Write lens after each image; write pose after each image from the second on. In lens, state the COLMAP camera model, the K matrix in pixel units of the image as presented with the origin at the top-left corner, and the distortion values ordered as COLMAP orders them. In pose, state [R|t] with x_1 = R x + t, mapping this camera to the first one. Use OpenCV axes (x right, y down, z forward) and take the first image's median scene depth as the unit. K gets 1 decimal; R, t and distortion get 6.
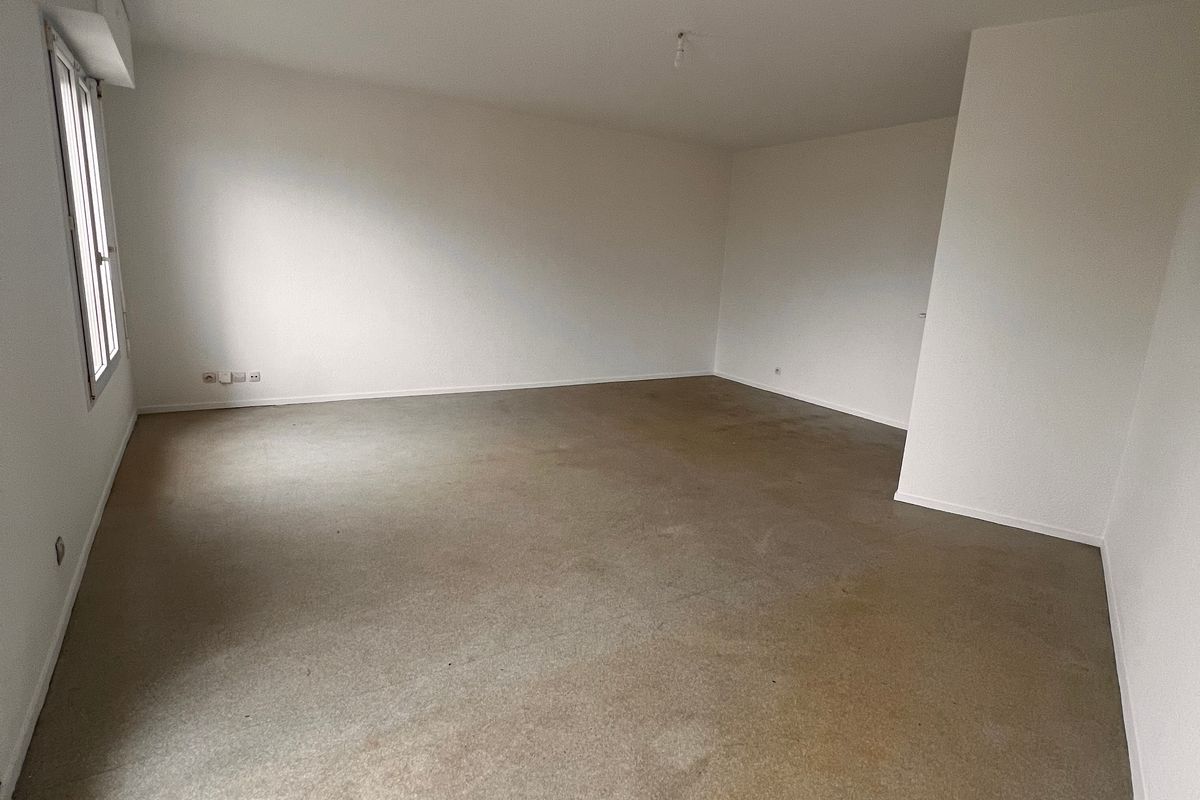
lens RADIAL K [[638.4, 0, 600.0], [0, 638.4, 400.0], [0, 0, 1]] dist [0.001956, 0.000622]
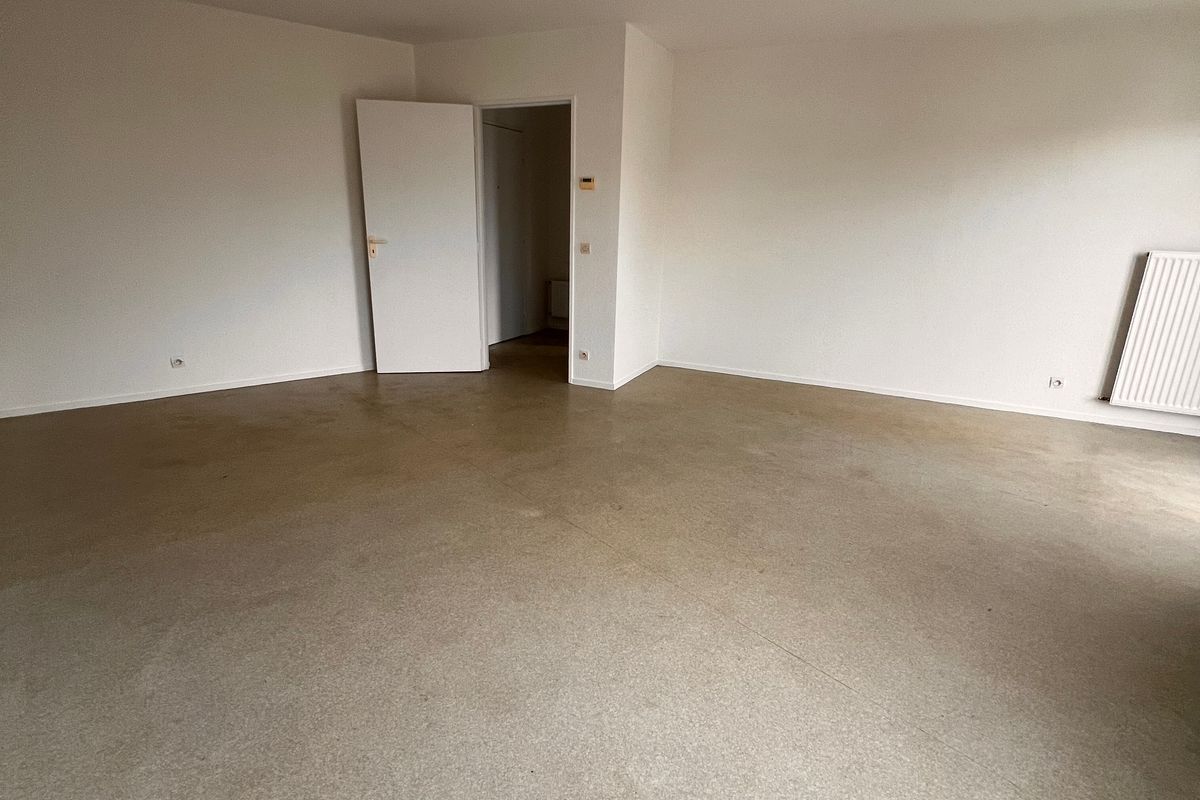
lens RADIAL K [[638.4, 0, 600.0], [0, 638.4, 400.0], [0, 0, 1]] dist [0.001956, 0.000622]
pose [[-0.173418, -0.333563, 0.926640, -0.877508], [0.178997, 0.914550, 0.362710, -0.353731], [-0.968445, 0.228766, -0.098892, 1.355428]]
